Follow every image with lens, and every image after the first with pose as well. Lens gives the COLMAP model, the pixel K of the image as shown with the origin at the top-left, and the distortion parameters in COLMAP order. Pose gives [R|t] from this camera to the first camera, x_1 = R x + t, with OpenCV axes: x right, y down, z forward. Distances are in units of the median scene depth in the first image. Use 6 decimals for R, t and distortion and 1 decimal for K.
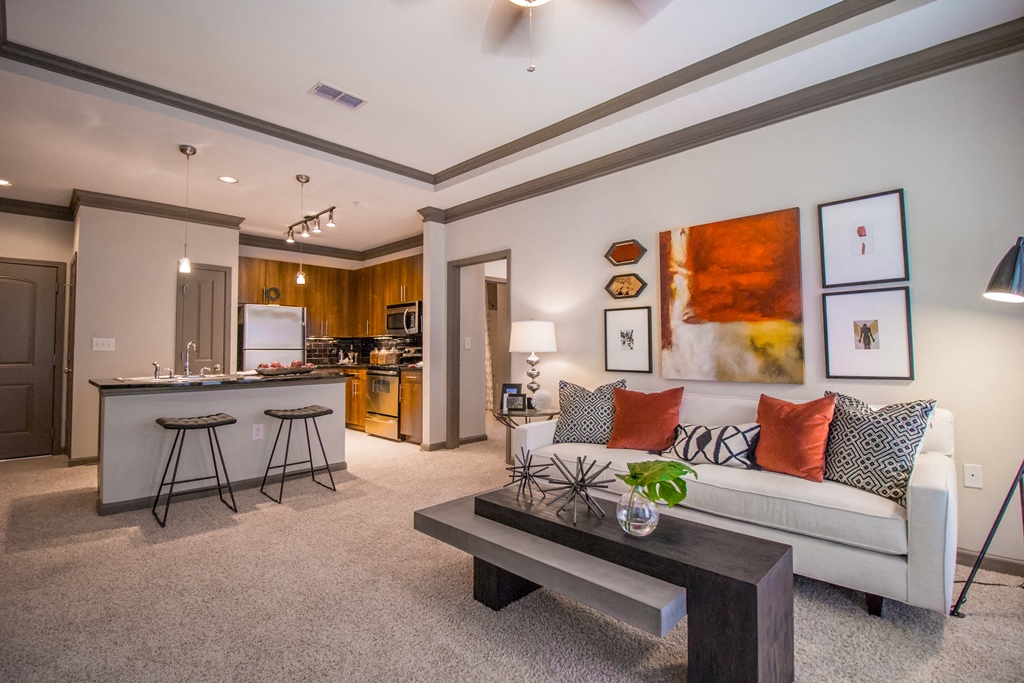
lens RADIAL K [[473.6, 0, 507.4], [0, 473.6, 333.0], [0, 0, 1]] dist [-0.000704, -0.000070]
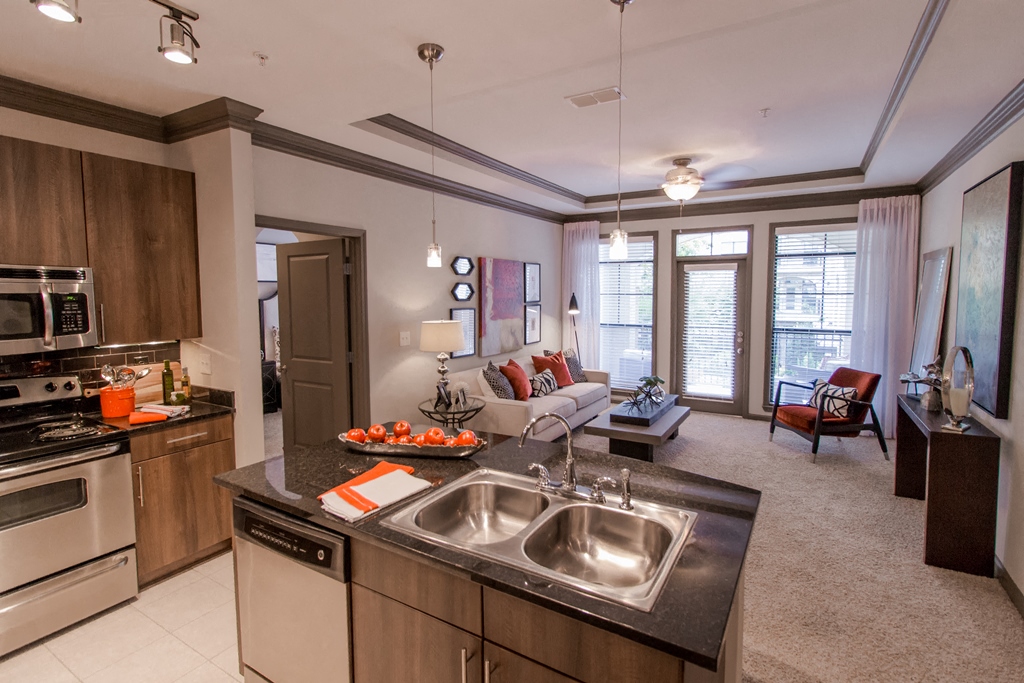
lens RADIAL K [[489.7, 0, 511.4], [0, 489.7, 330.4], [0, 0, 1]] dist [-0.001431, 0.000035]
pose [[-0.225791, -0.068799, 0.971743, -1.131458], [-0.031189, 0.997502, 0.063376, -0.083746], [-0.973676, -0.015998, -0.227372, 1.206009]]
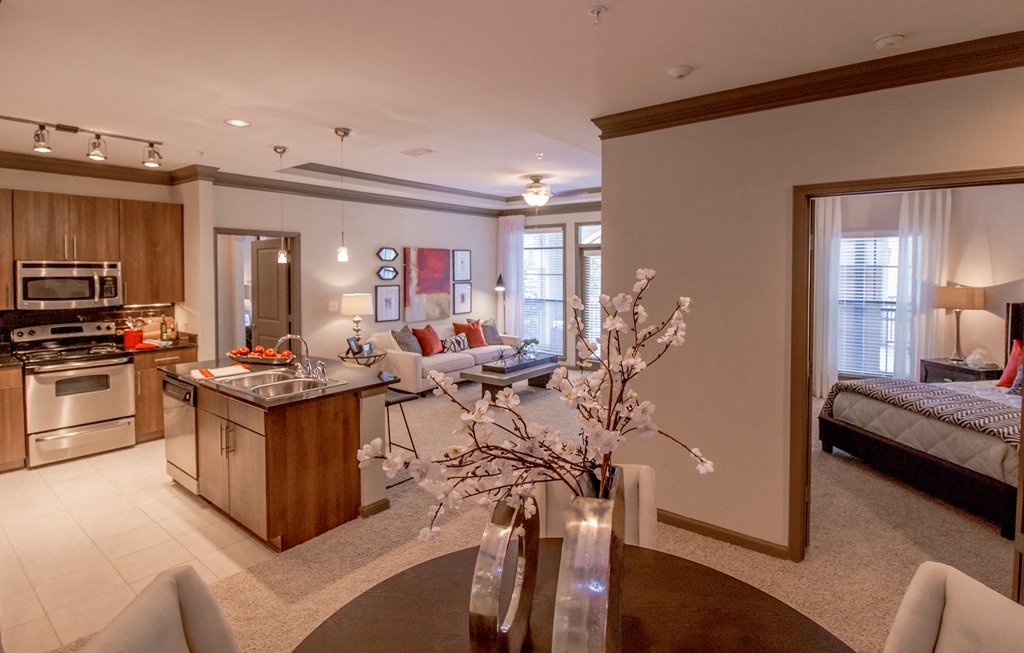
lens RADIAL K [[503.9, 0, 510.6], [0, 503.9, 283.4], [0, 0, 1]] dist [0.000752, -0.013132]
pose [[-0.100890, -0.022248, 0.994649, -1.718219], [-0.034273, 0.999234, 0.018874, -0.114263], [-0.994307, -0.032186, -0.101576, 0.750934]]
